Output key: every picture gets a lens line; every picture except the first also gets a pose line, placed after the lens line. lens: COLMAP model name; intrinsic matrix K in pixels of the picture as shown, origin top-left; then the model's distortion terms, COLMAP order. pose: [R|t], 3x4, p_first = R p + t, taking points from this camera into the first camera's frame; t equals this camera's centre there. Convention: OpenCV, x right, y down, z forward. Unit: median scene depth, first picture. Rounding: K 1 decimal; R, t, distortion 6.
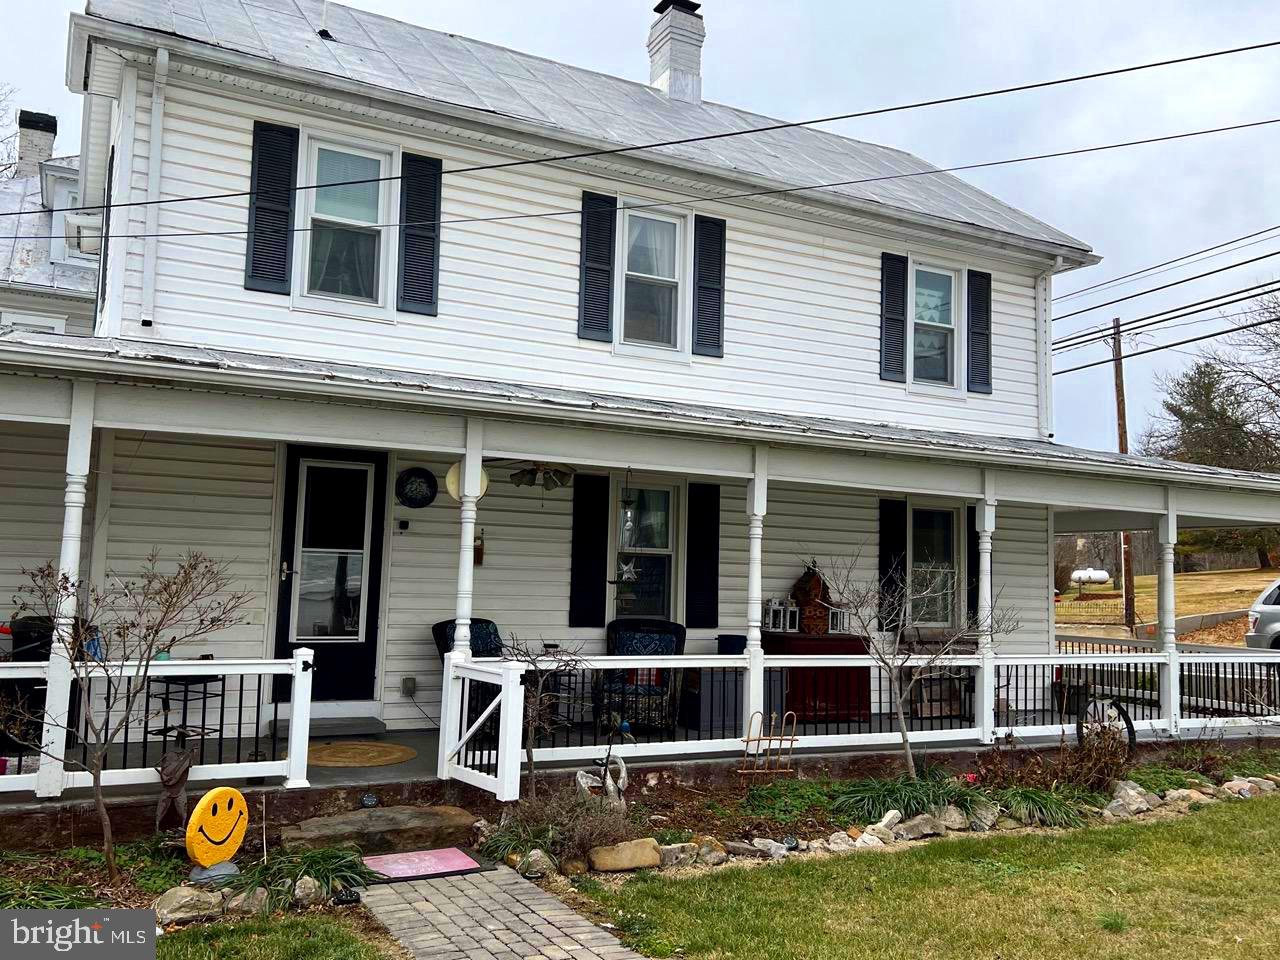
lens RADIAL K [[1101.4, 0, 646.8], [0, 1101.4, 478.9], [0, 0, 1]] dist [0.180639, -0.456511]
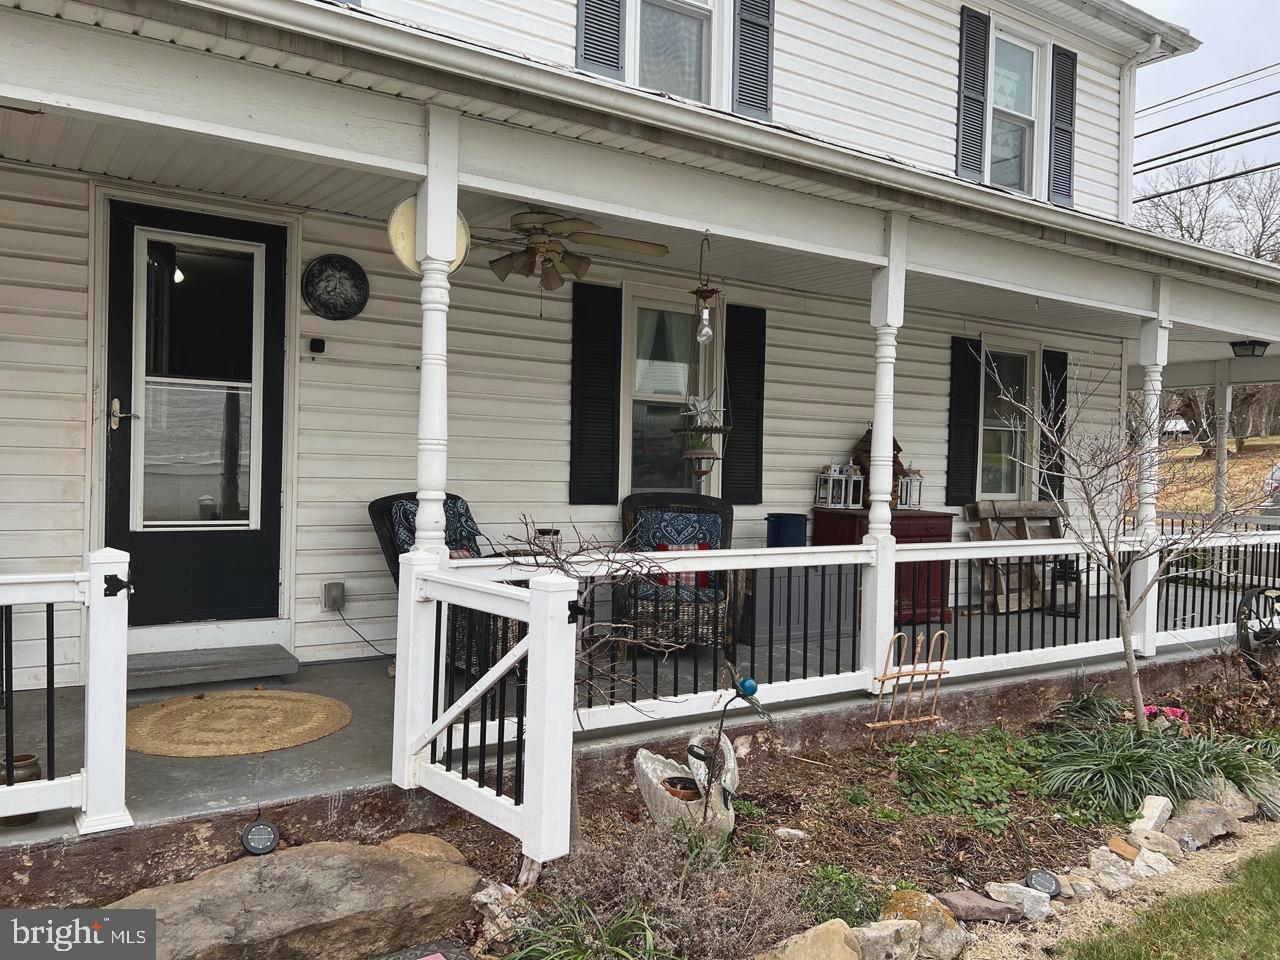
lens RADIAL K [[962.6, 0, 640.0], [0, 962.6, 480.0], [0, 0, 1]] dist [0.082258, -0.103395]
pose [[0.995587, -0.006314, 0.093626, -0.086166], [-0.003828, 0.994170, 0.107753, 0.055797], [-0.093760, -0.107636, 0.989759, 0.417743]]
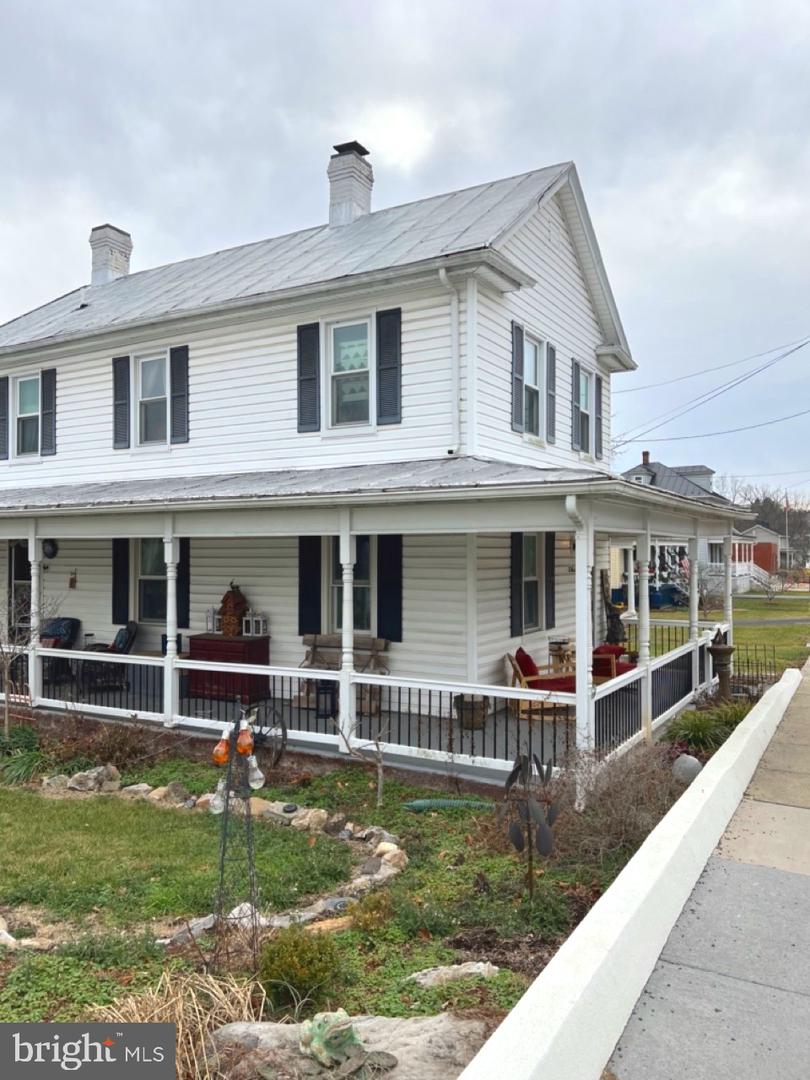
lens RADIAL K [[812.2, 0, 395.1], [0, 812.2, 545.7], [0, 0, 1]] dist [0.082258, -0.103395]
pose [[0.521633, -0.037513, -0.852345, 1.276285], [0.096218, 0.995246, 0.015083, 0.039763], [0.847727, -0.089879, 0.522762, 0.756278]]
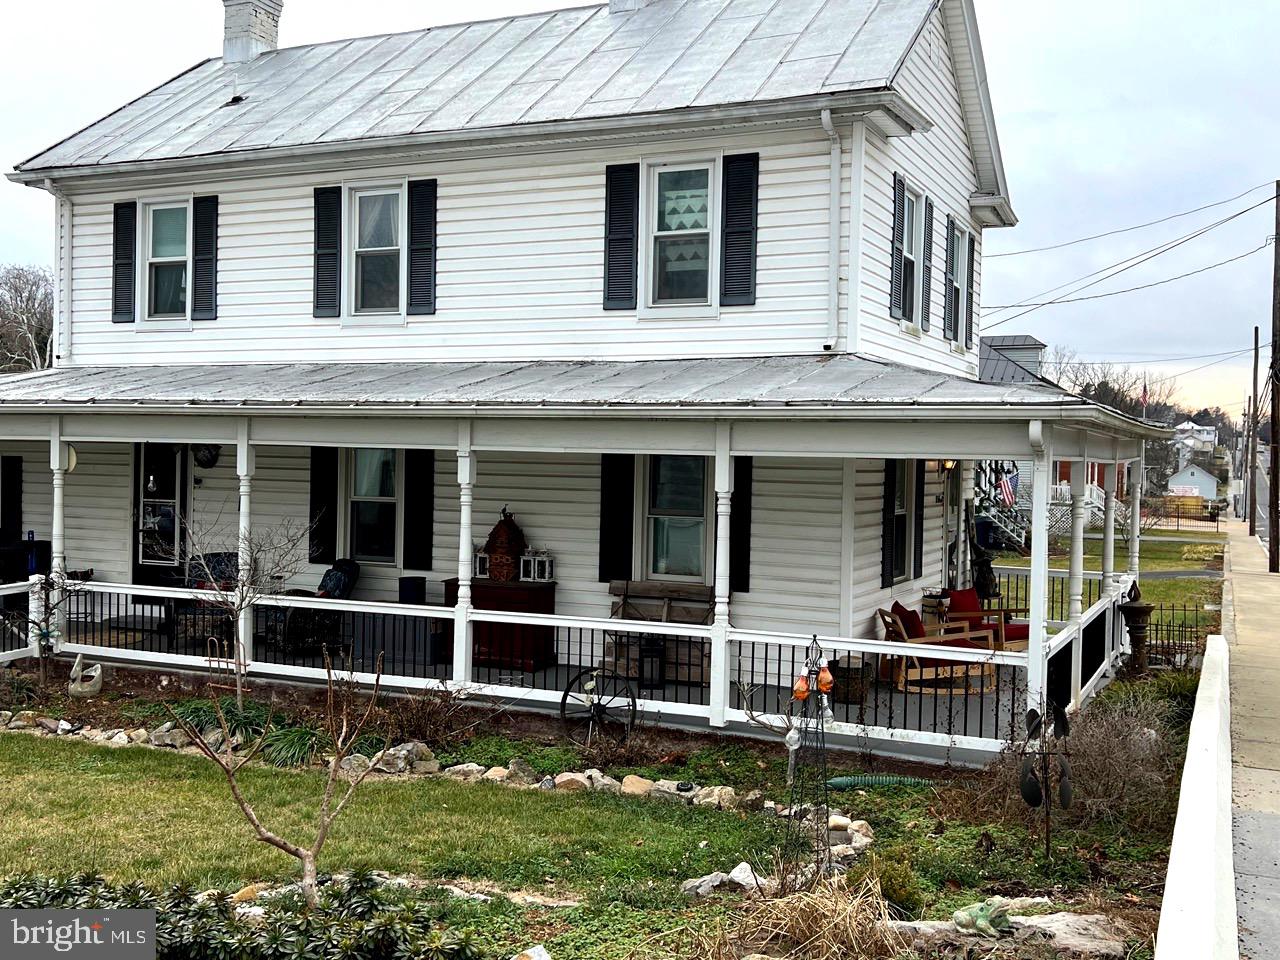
lens RADIAL K [[1325.5, 0, 640.0], [0, 1325.5, 480.0], [0, 0, 1]] dist [0.150055, -0.340857]
pose [[0.602881, -0.002817, -0.797826, 1.364961], [0.071125, 0.996202, 0.050228, -0.003266], [0.794654, -0.087026, 0.600792, 0.440480]]
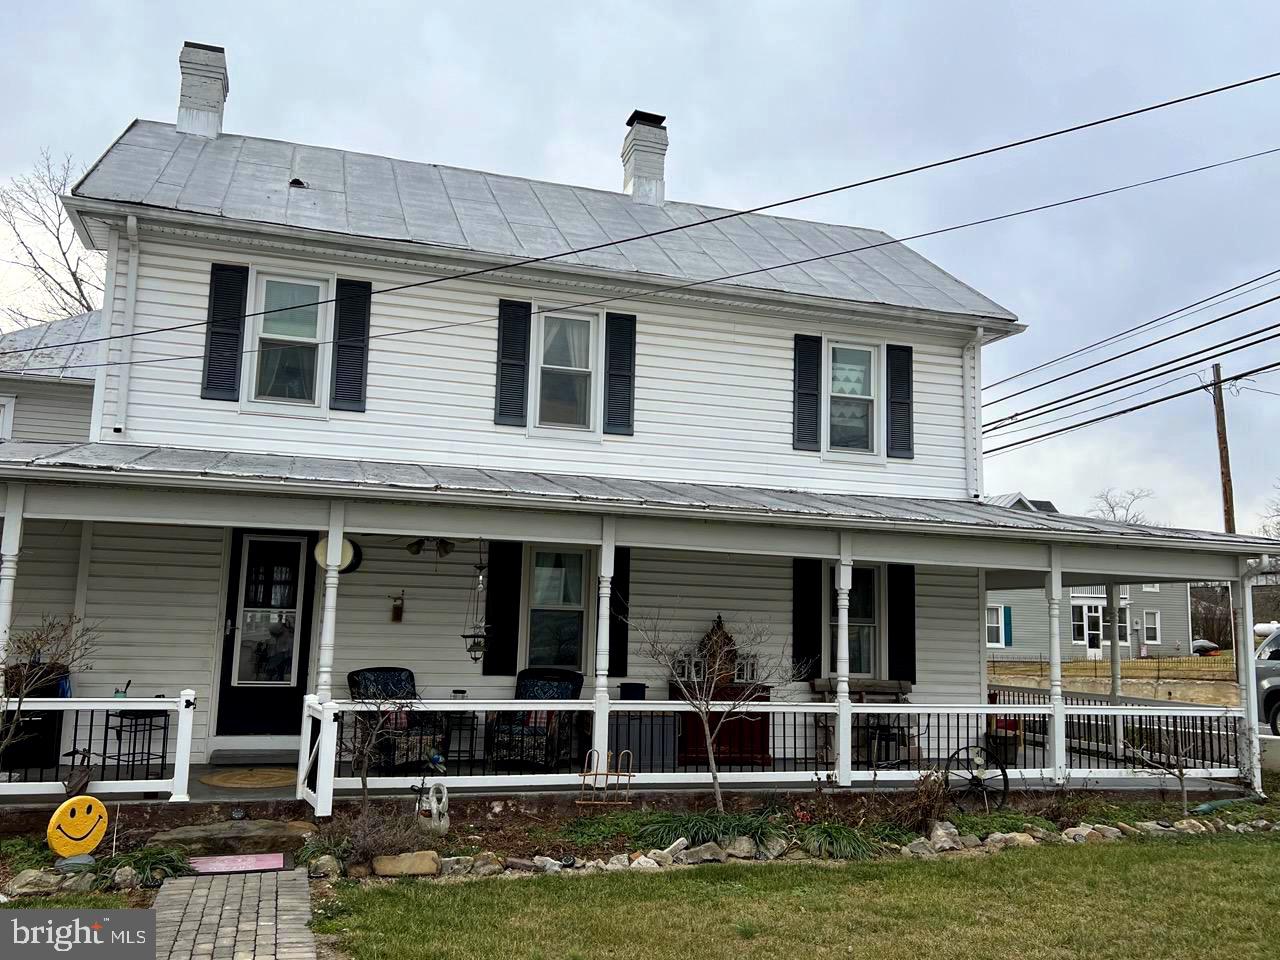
lens RADIAL K [[1081.4, 0, 631.7], [0, 1081.4, 482.6], [0, 0, 1]] dist [0.120144, -0.206762]
pose [[0.983032, -0.023753, -0.181890, 0.306626], [0.015489, 0.998788, -0.046725, -0.011402], [0.182779, 0.043115, 0.982208, -0.095860]]
